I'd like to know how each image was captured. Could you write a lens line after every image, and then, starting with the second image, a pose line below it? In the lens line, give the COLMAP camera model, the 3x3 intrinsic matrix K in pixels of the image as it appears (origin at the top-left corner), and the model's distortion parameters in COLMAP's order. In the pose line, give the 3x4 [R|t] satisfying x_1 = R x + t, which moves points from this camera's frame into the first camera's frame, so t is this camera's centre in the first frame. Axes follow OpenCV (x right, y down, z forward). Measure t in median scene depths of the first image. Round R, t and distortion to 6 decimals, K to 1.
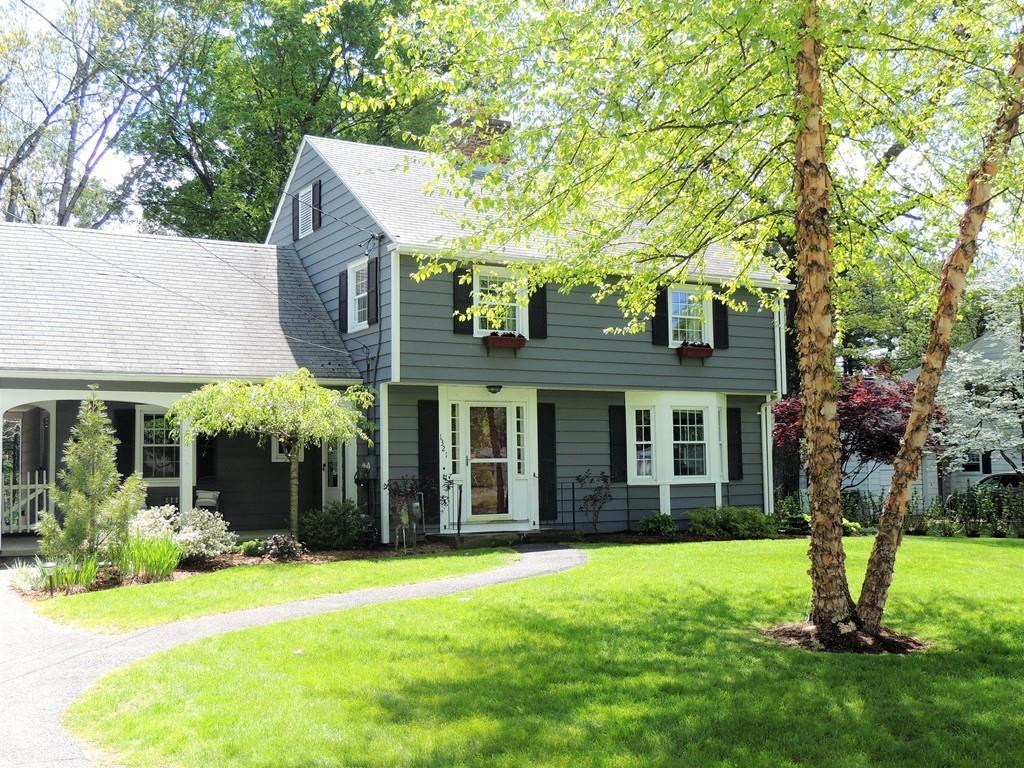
lens RADIAL K [[1108.5, 0, 504.4], [0, 1108.5, 382.3], [0, 0, 1]] dist [-0.024245, 0.000000]
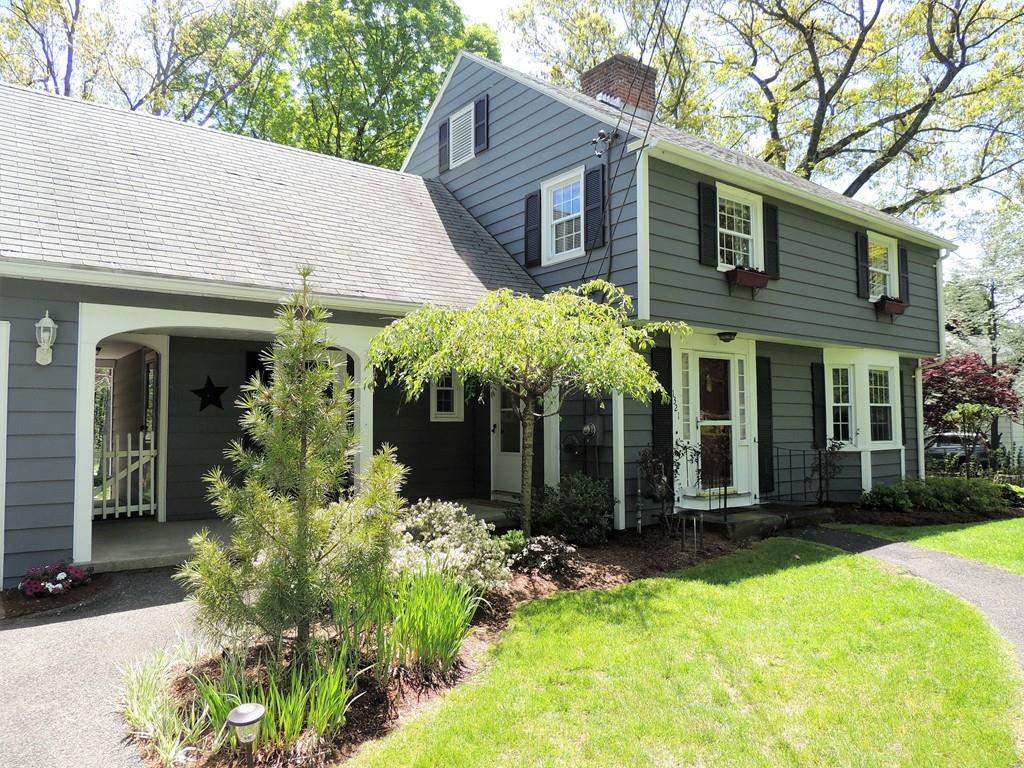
lens RADIAL K [[714.1, 0, 520.0], [0, 714.1, 382.7], [0, 0, 1]] dist [-0.021603, -0.000835]
pose [[0.991705, 0.016748, 0.127436, -0.222399], [-0.019391, 0.999621, 0.019523, 0.031796], [-0.127061, -0.021832, 0.991655, 0.474730]]
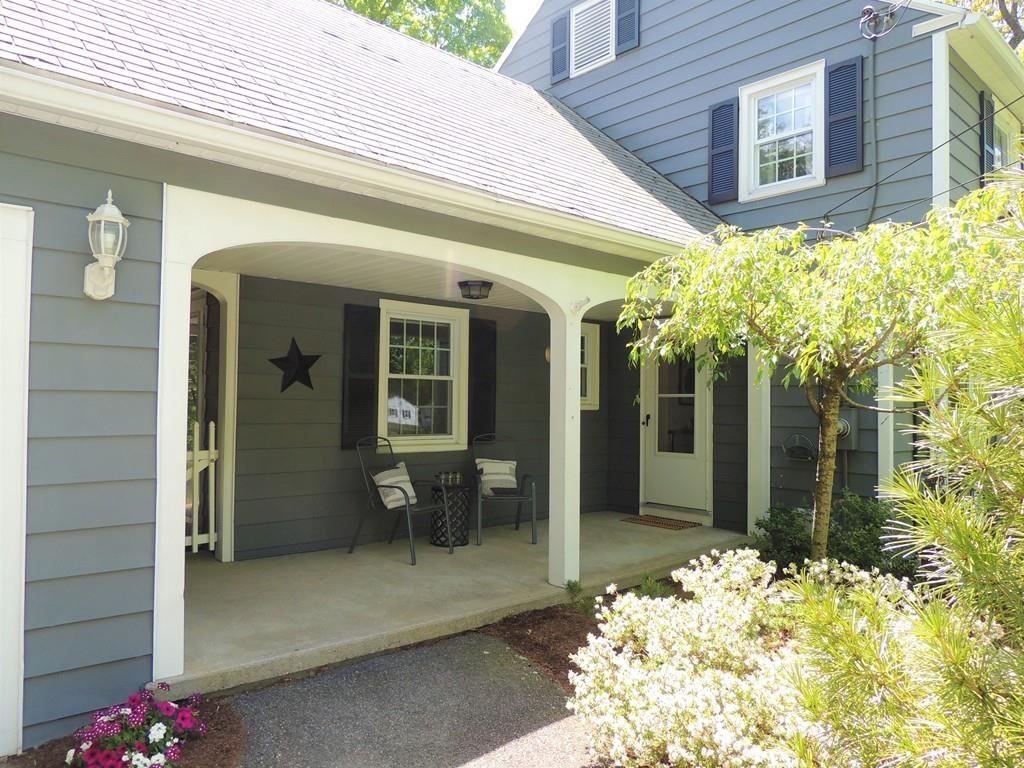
lens RADIAL K [[714.1, 0, 516.4], [0, 714.1, 383.4], [0, 0, 1]] dist [-0.021603, -0.000835]
pose [[0.976773, 0.033710, 0.211610, -0.336706], [-0.044142, 0.998022, 0.044767, 0.041934], [-0.209683, -0.053068, 0.976328, 0.641307]]
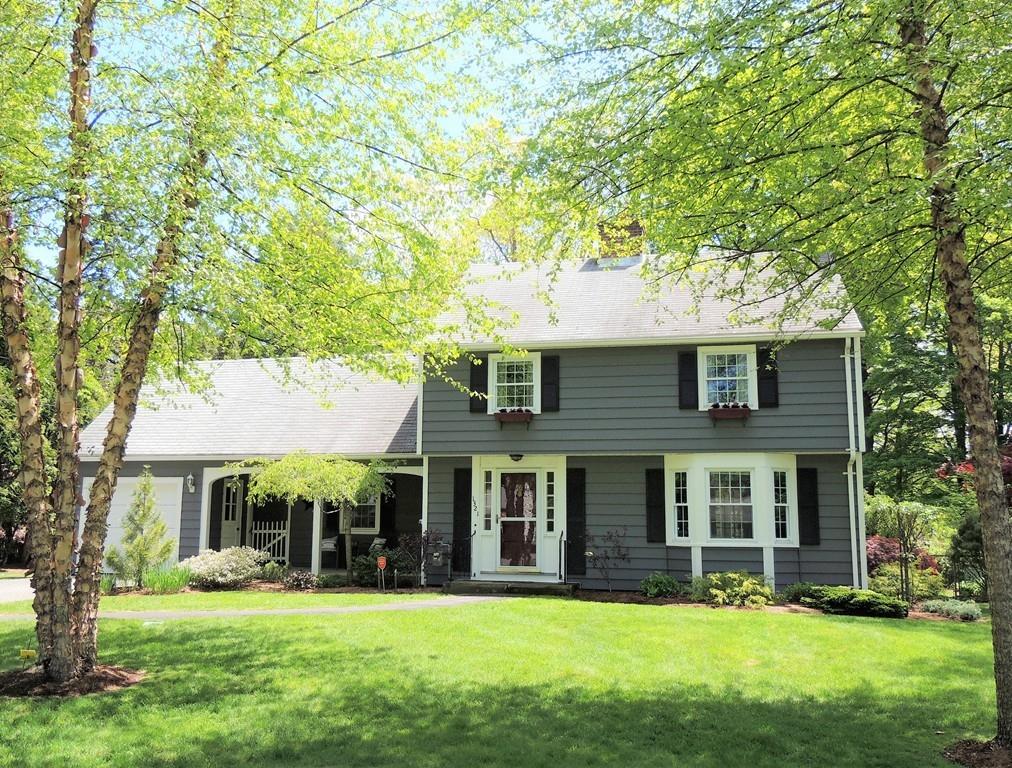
lens RADIAL K [[875.1, 0, 505.0], [0, 875.1, 389.1], [0, 0, 1]] dist [-0.034816, -0.005967]
pose [[0.740505, -0.083899, -0.666794, 0.580818], [0.030139, 0.995324, -0.091766, 0.018102], [0.671375, 0.047857, 0.739571, 0.298849]]
